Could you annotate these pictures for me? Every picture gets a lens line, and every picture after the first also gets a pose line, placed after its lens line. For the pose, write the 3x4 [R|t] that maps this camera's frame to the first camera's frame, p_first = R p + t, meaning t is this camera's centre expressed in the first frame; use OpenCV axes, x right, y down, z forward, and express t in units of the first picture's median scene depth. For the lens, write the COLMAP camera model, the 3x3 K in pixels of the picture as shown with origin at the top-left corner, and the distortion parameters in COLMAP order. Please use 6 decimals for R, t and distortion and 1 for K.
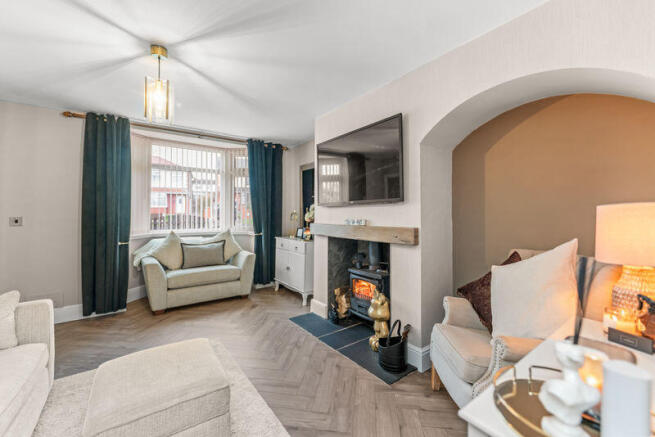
lens RADIAL K [[271.0, 0, 330.9], [0, 271.0, 207.8], [0, 0, 1]] dist [-0.001319, -0.000198]
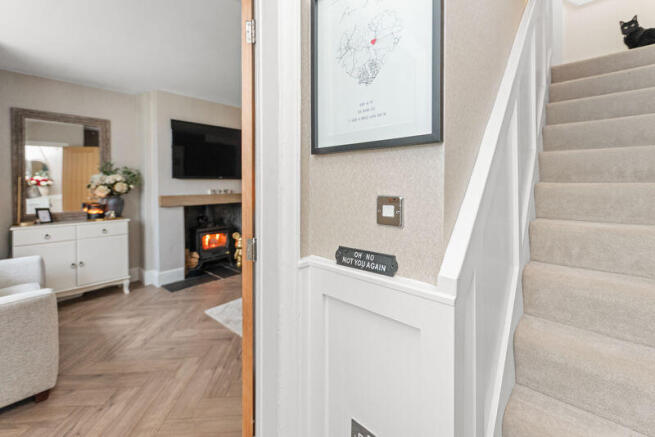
lens RADIAL K [[281.5, 0, 334.0], [0, 281.5, 184.4], [0, 0, 1]] dist [0.001453, 0.000278]
pose [[-0.199060, 0.002106, 0.979985, -1.542509], [-0.011138, 0.999928, -0.004411, 0.016326], [-0.979924, -0.011793, -0.199022, 0.751696]]
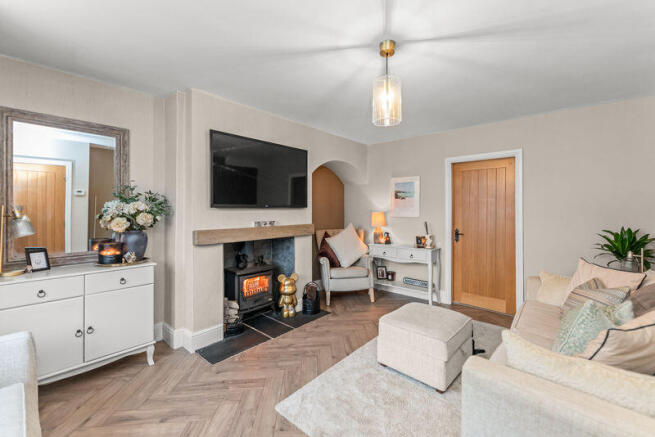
lens RADIAL K [[271.0, 0, 330.9], [0, 271.0, 207.8], [0, 0, 1]] dist [-0.001319, -0.000198]
pose [[-0.207327, 0.009263, 0.978228, -1.117561], [-0.018460, 0.999740, -0.013380, -0.003015], [-0.978098, -0.020832, -0.207102, 1.020594]]
